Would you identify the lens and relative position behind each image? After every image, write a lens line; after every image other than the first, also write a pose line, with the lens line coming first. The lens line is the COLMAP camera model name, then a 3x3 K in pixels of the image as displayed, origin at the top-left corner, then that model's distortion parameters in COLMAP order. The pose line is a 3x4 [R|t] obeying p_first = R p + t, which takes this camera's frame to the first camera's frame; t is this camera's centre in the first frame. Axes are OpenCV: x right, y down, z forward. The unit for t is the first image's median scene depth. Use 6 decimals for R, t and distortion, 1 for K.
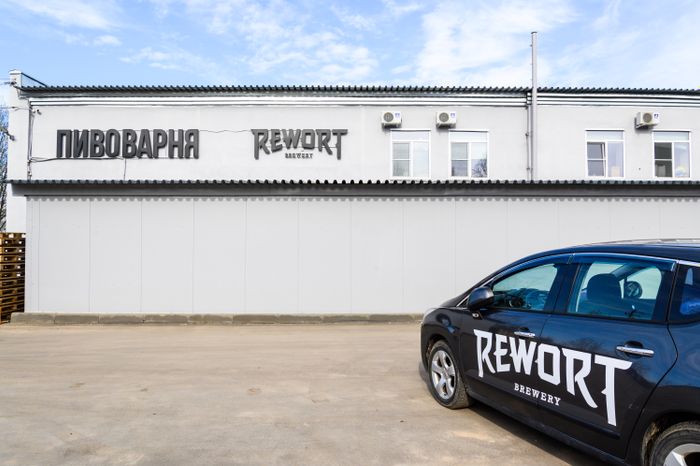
lens RADIAL K [[481.7, 0, 346.2], [0, 481.7, 236.0], [0, 0, 1]] dist [-0.035843, 0.000608]
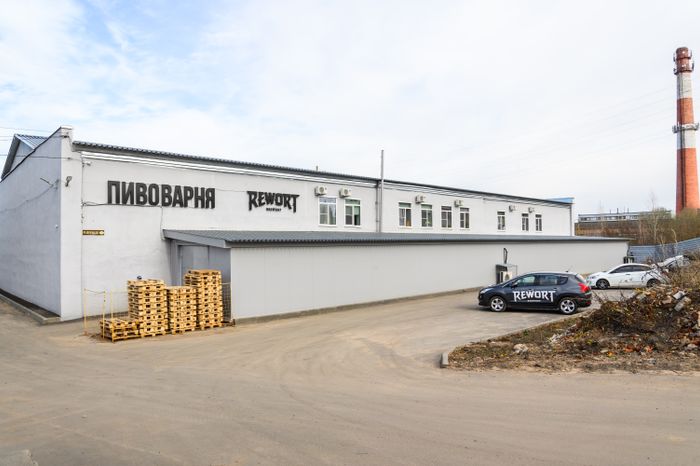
lens RADIAL K [[481.7, 0, 346.2], [0, 481.7, 236.0], [0, 0, 1]] dist [-0.035843, 0.000608]
pose [[0.736292, -0.001090, 0.676663, -0.985544], [-0.000231, 0.999998, 0.001862, -0.083396], [-0.676664, -0.001527, 0.736291, -0.313923]]
